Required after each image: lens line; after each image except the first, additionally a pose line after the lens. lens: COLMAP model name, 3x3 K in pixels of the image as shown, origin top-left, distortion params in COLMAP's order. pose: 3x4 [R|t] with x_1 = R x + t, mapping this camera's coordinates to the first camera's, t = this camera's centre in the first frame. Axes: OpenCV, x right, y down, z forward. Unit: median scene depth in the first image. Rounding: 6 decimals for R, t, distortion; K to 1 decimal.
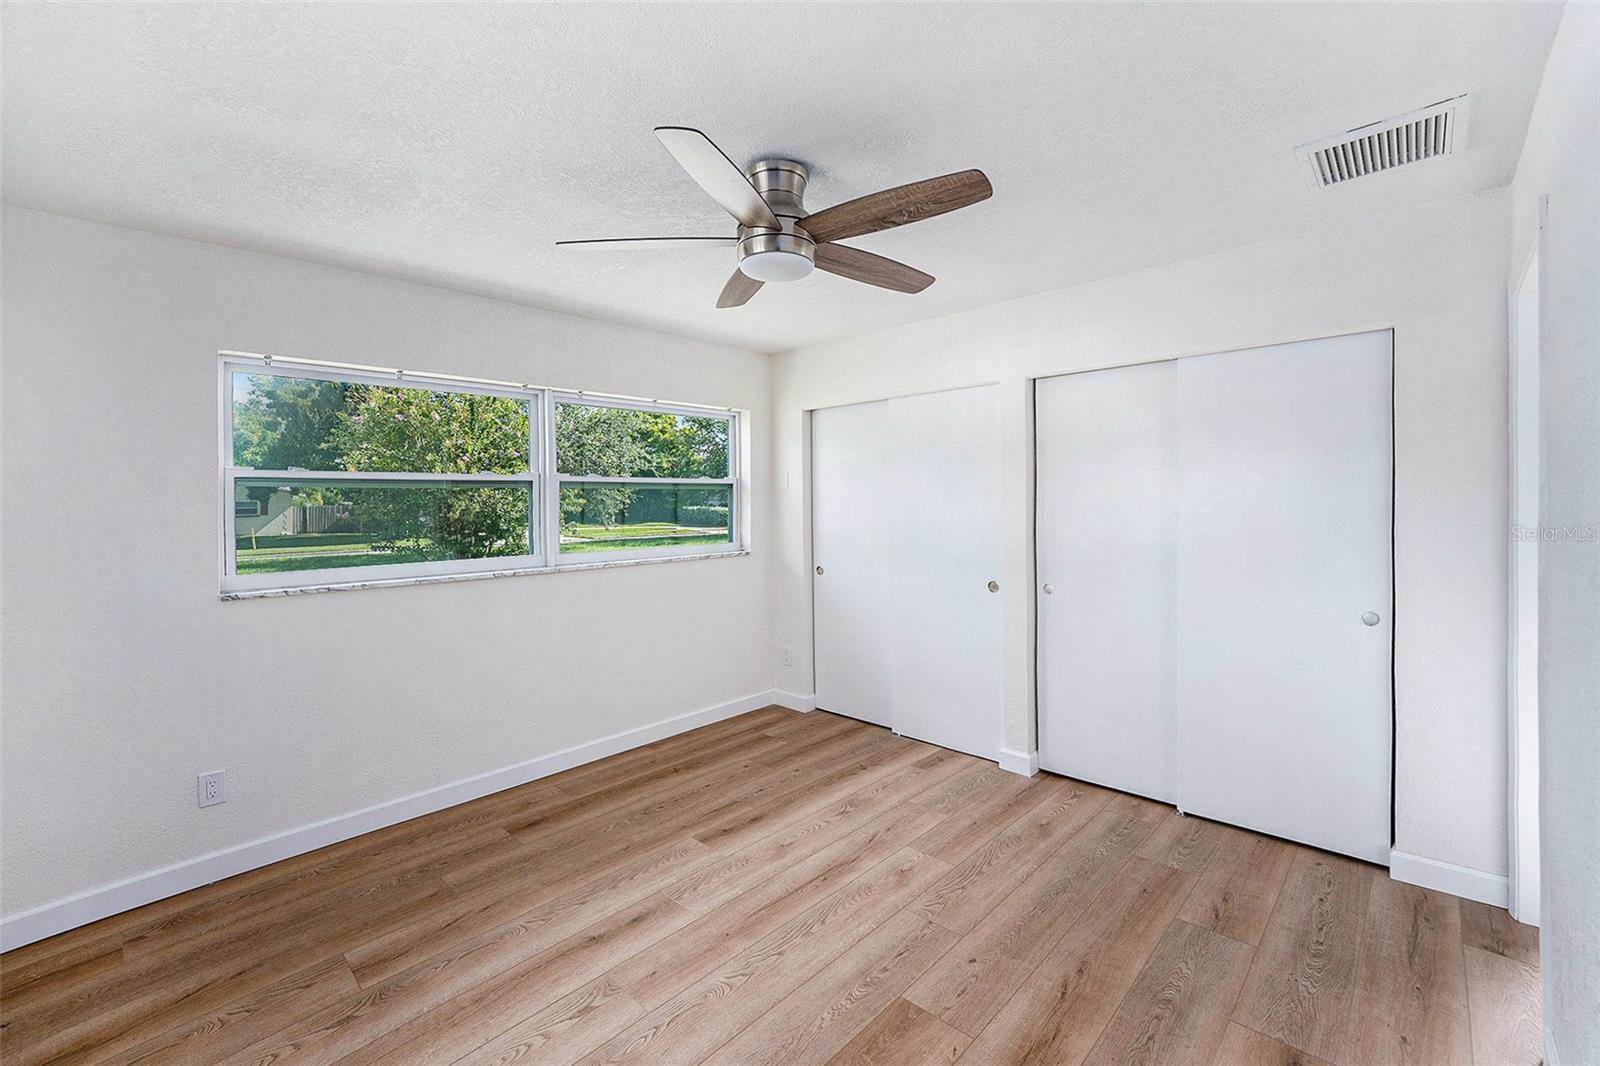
lens RADIAL K [[698.6, 0, 802.2], [0, 698.6, 481.9], [0, 0, 1]] dist [0.031757, 0.000350]
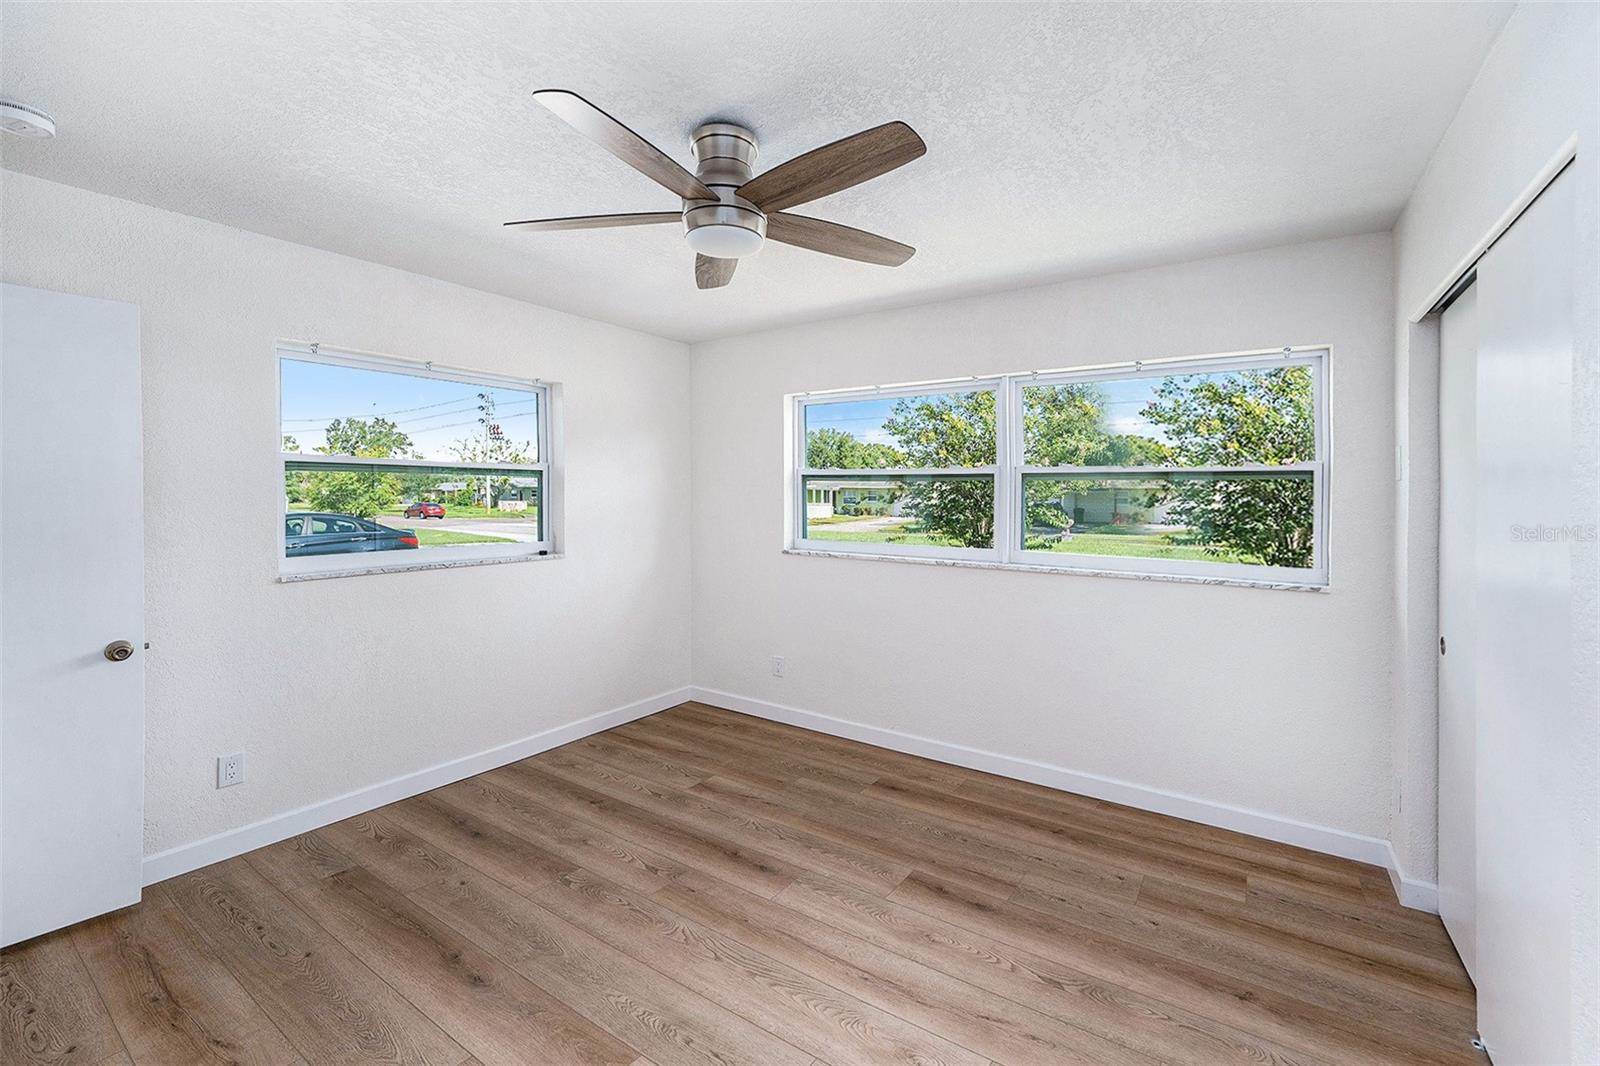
lens RADIAL K [[700.4, 0, 809.6], [0, 700.4, 498.5], [0, 0, 1]] dist [-0.000373, 0.000371]
pose [[0.158098, 0.008937, -0.987383, 0.649508], [0.003929, 0.999945, 0.009680, 0.025040], [0.987416, -0.005410, 0.158054, 0.690135]]
